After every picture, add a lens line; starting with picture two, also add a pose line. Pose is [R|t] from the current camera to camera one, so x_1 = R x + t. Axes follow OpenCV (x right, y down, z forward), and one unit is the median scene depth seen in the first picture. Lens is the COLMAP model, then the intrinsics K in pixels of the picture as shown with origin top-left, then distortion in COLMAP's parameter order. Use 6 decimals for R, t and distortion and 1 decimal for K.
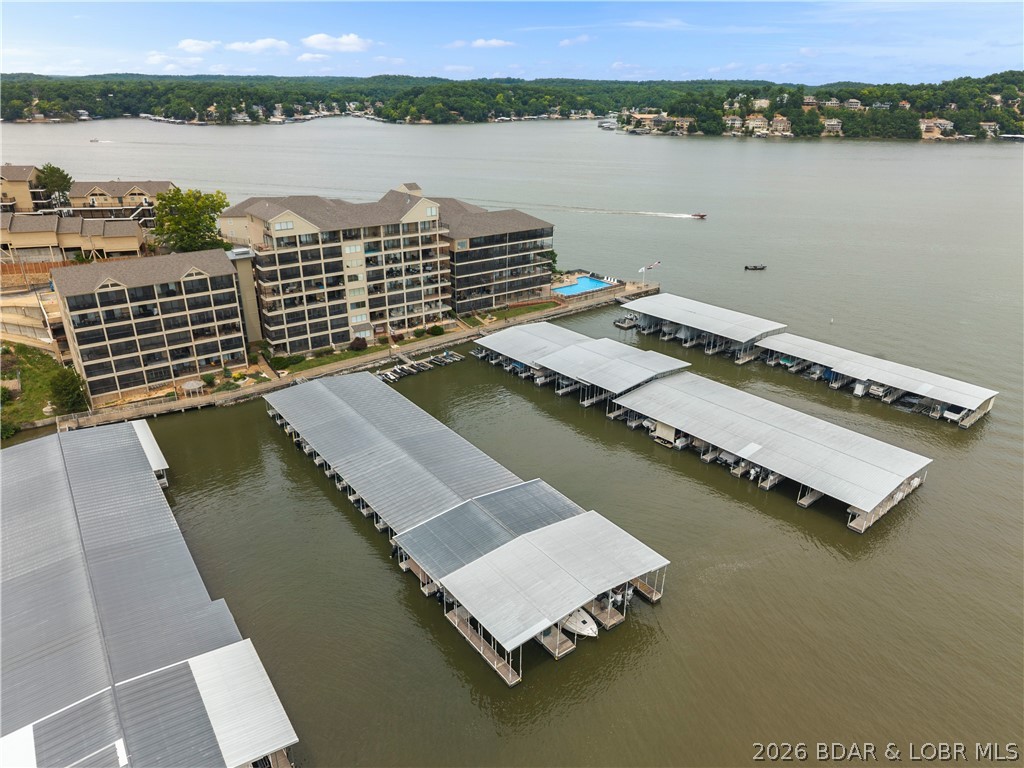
lens RADIAL K [[682.4, 0, 522.3], [0, 682.4, 380.4], [0, 0, 1]] dist [0.041037, -0.040969]
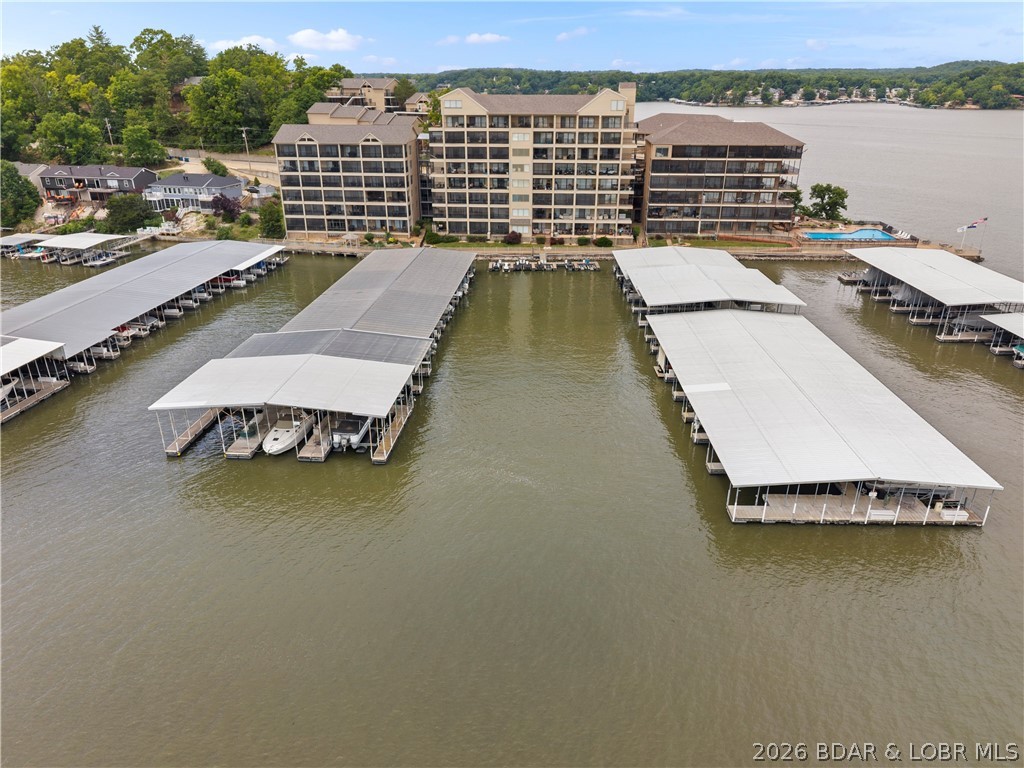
lens RADIAL K [[682.4, 0, 522.3], [0, 682.4, 380.4], [0, 0, 1]] dist [0.041037, -0.040969]
pose [[0.740817, 0.253493, -0.622038, 0.434125], [-0.253753, 0.963049, 0.090254, 0.052019], [0.621932, 0.090983, 0.777768, 0.263197]]
